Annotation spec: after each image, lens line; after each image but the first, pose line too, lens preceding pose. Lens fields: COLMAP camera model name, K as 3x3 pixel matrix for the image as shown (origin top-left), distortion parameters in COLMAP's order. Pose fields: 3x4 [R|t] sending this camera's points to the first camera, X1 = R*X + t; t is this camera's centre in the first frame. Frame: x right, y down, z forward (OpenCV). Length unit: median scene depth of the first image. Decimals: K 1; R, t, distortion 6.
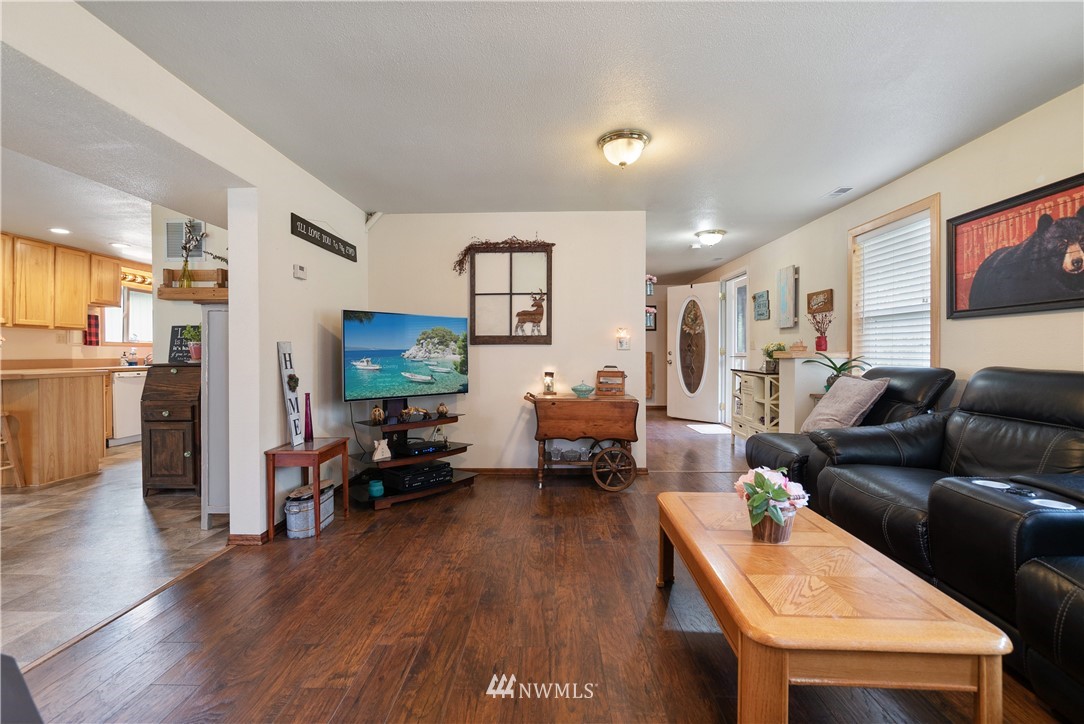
lens RADIAL K [[507.0, 0, 530.7], [0, 507.0, 357.0], [0, 0, 1]] dist [-0.006829, 0.003934]
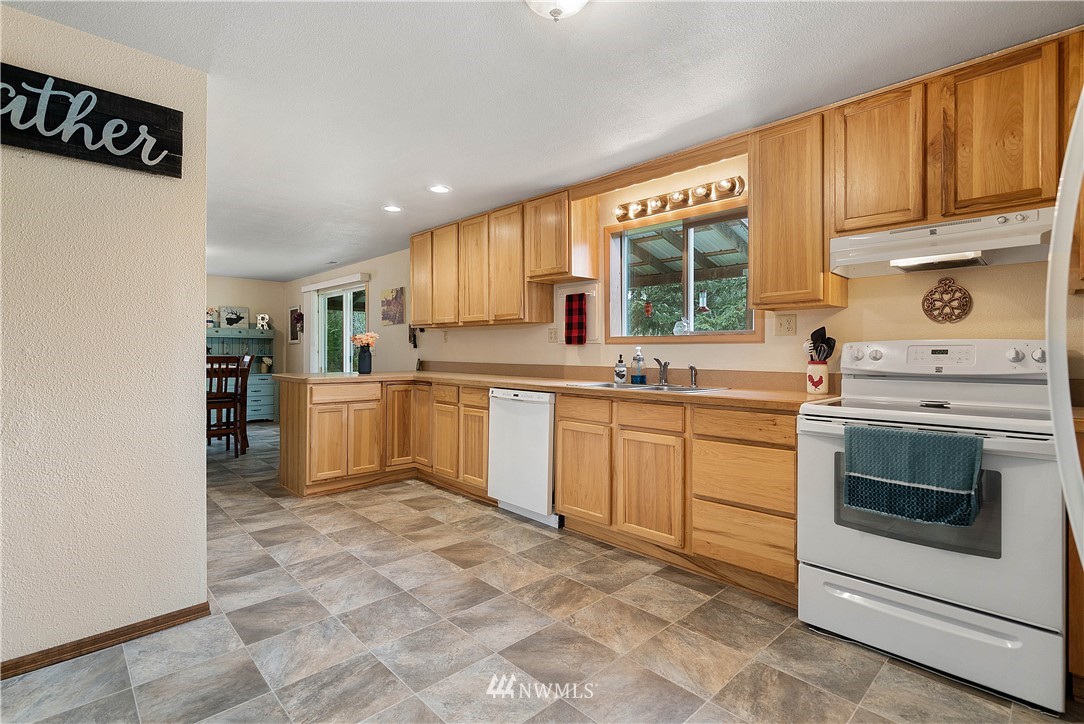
lens RADIAL K [[507.0, 0, 518.4], [0, 507.0, 351.0], [0, 0, 1]] dist [-0.006829, 0.003934]
pose [[-0.717275, -0.003516, -0.696782, -0.622015], [-0.010291, 0.999932, 0.005548, -0.027775], [0.696715, 0.011150, -0.717262, 2.209639]]
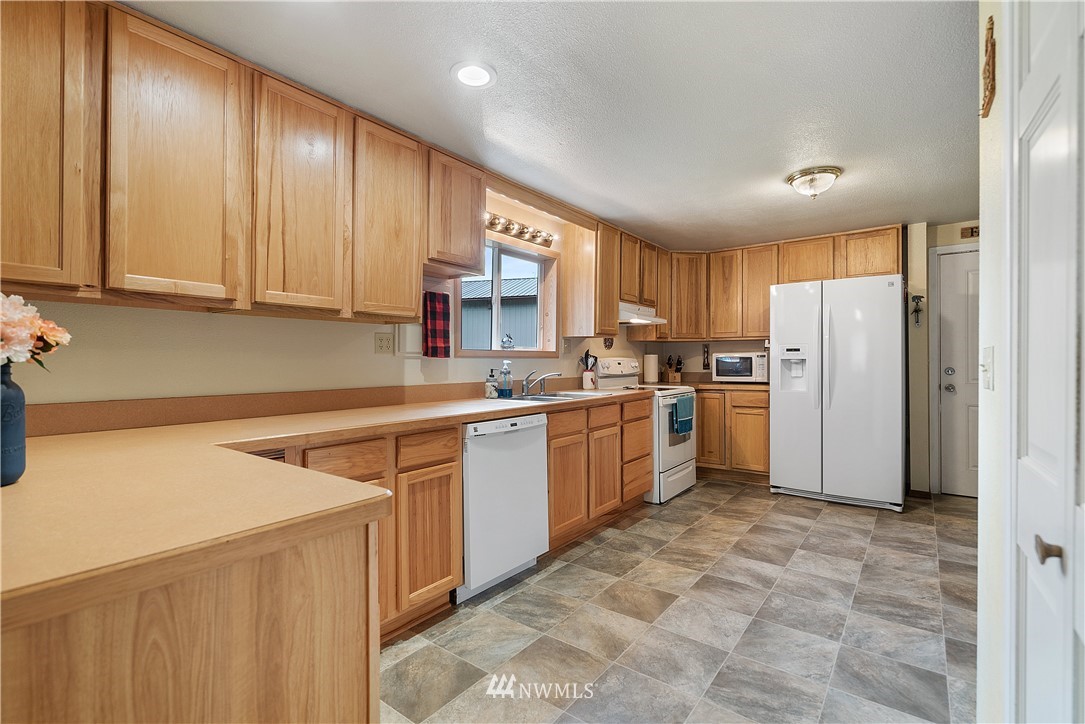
lens RADIAL K [[507.5, 0, 537.7], [0, 507.5, 362.1], [0, 0, 1]] dist [-0.006829, 0.003934]
pose [[0.819126, 0.000612, -0.573614, -0.819376], [-0.003756, 0.999984, -0.004297, -0.026115], [0.573602, 0.005674, 0.819115, 1.052886]]
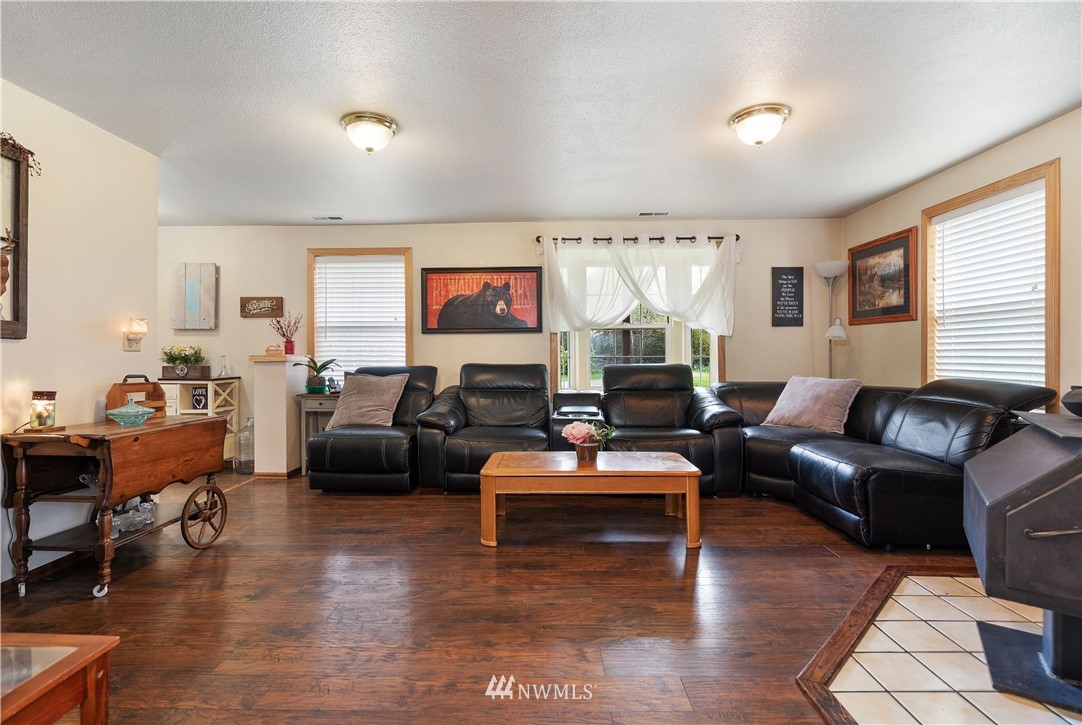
lens RADIAL K [[506.1, 0, 542.3], [0, 506.1, 364.6], [0, 0, 1]] dist [-0.006829, 0.003934]
pose [[-0.021328, -0.014097, 0.999673, -0.543451], [0.013661, 0.999803, 0.014391, 0.001657], [-0.999679, 0.013963, -0.021131, 0.514508]]
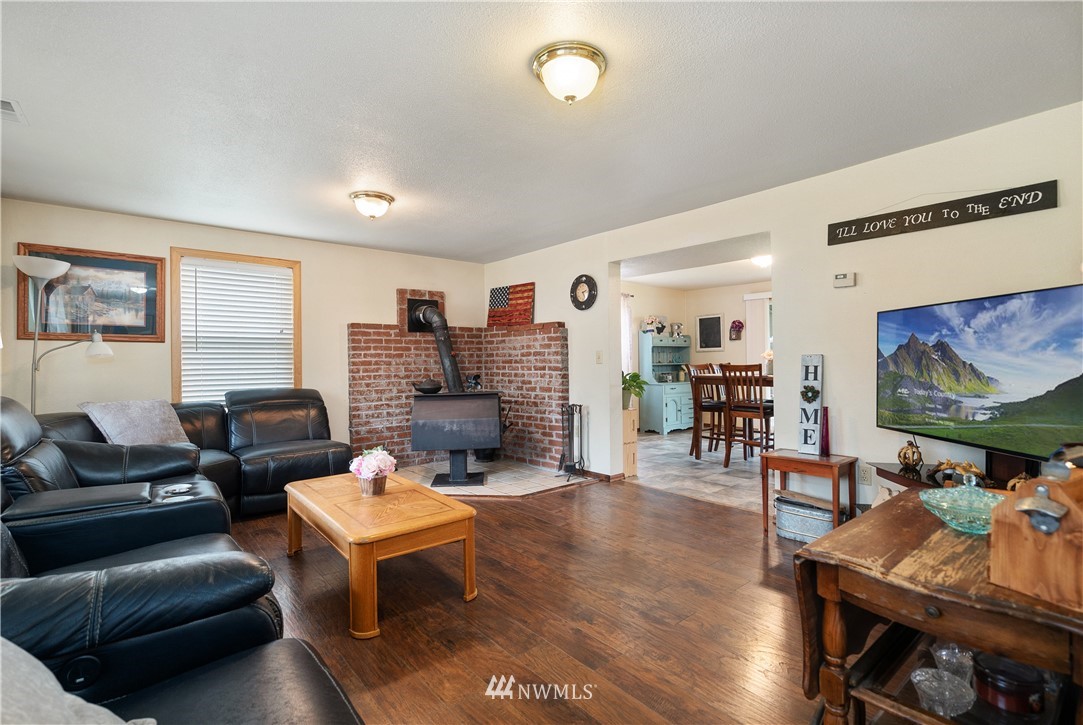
lens RADIAL K [[506.6, 0, 536.6], [0, 506.6, 358.1], [0, 0, 1]] dist [-0.006829, 0.003934]
pose [[-0.742301, 0.007107, -0.670029, 0.493801], [0.007135, 0.999971, 0.002702, -0.022963], [0.670029, -0.002775, -0.742330, 1.074211]]
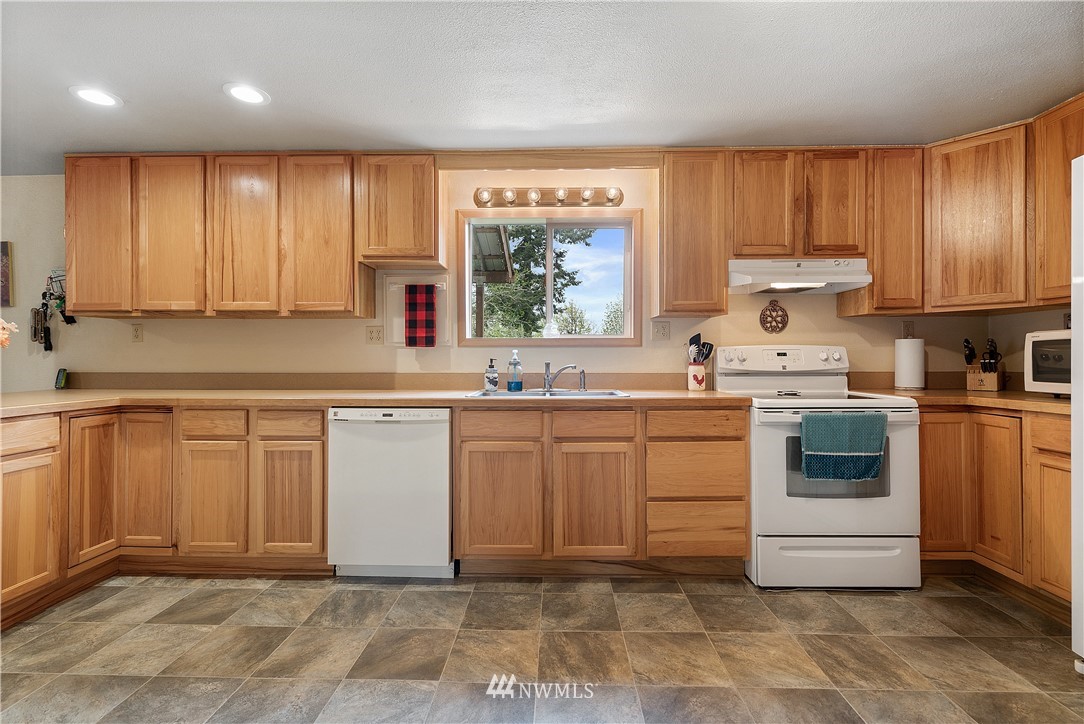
lens RADIAL K [[507.0, 0, 531.4], [0, 507.0, 355.0], [0, 0, 1]] dist [-0.006829, 0.003934]
pose [[-0.002656, -0.004549, -0.999986, -0.589535], [-0.008447, 0.999954, -0.004526, -0.020994], [0.999961, 0.008434, -0.002694, 1.763170]]
